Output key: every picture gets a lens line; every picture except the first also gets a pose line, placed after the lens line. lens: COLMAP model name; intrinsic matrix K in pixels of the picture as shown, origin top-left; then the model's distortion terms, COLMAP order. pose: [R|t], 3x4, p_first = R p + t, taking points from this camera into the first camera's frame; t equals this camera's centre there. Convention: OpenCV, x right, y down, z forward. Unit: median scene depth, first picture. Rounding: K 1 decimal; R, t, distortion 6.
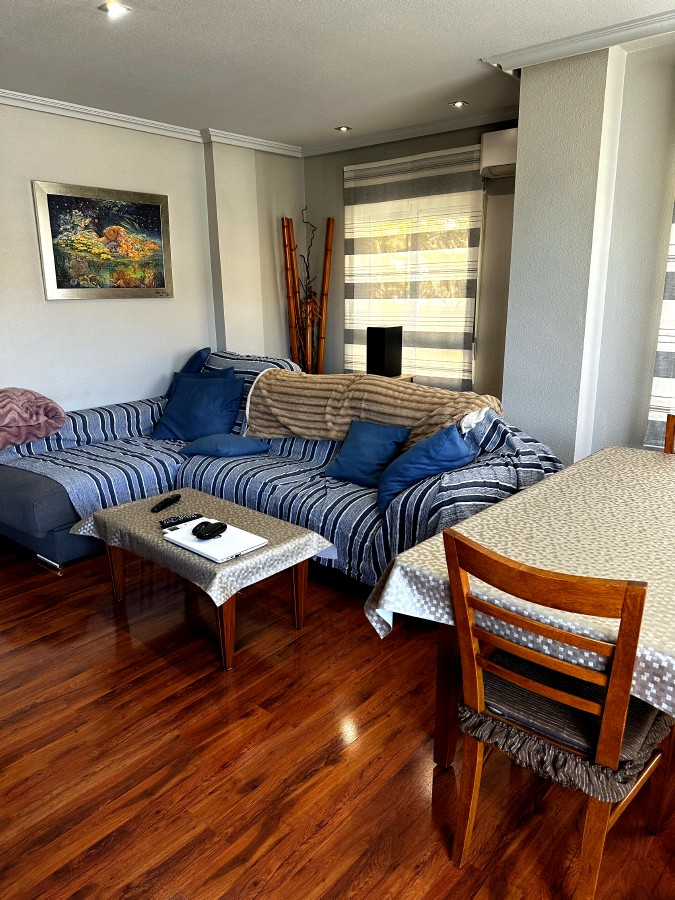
lens RADIAL K [[651.3, 0, 337.5], [0, 651.3, 450.0], [0, 0, 1]] dist [0.003071, 0.000218]
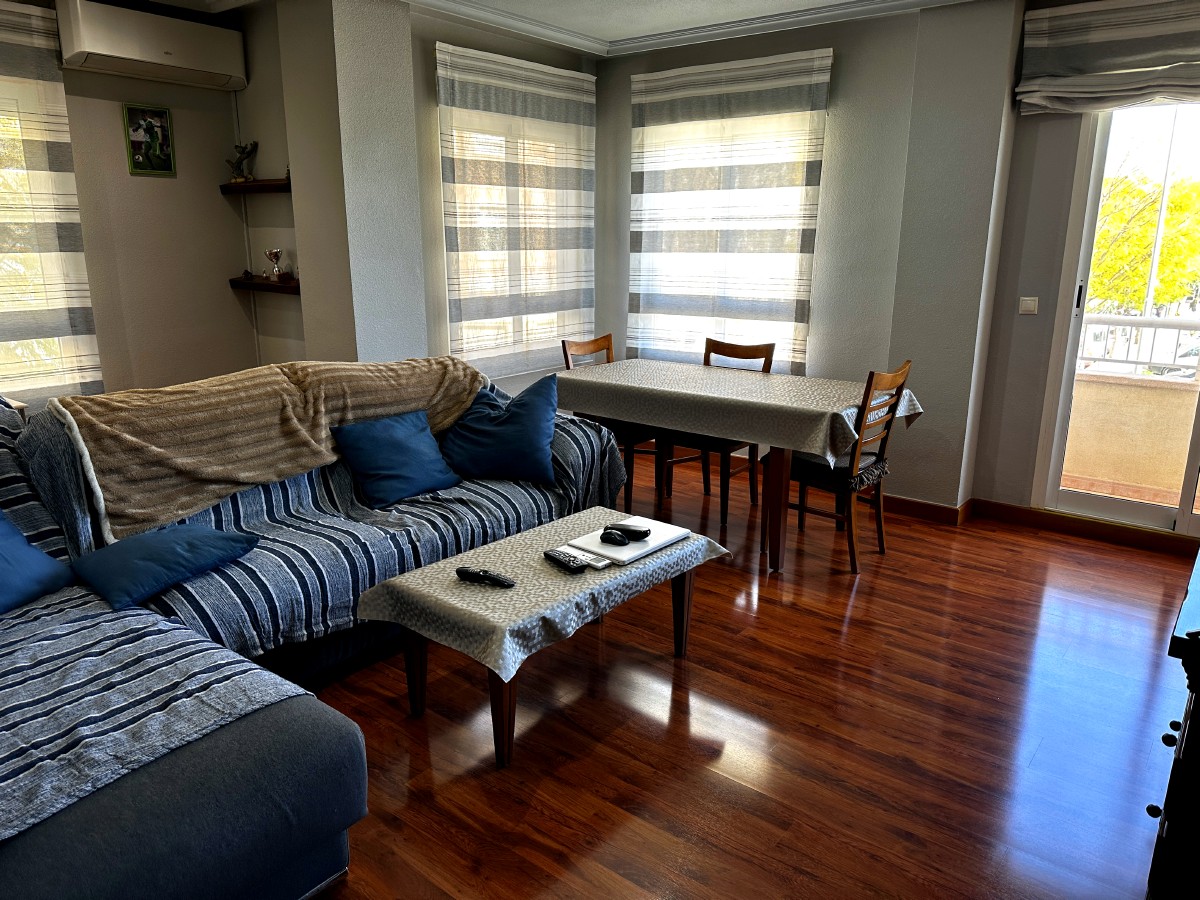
lens RADIAL K [[844.1, 0, 600.0], [0, 844.1, 450.0], [0, 0, 1]] dist [-0.003965, -0.003051]
pose [[-0.027665, -0.249263, 0.968040, -0.835775], [0.248348, 0.936334, 0.248197, -0.168517], [-0.968276, 0.247278, 0.036000, 0.676245]]
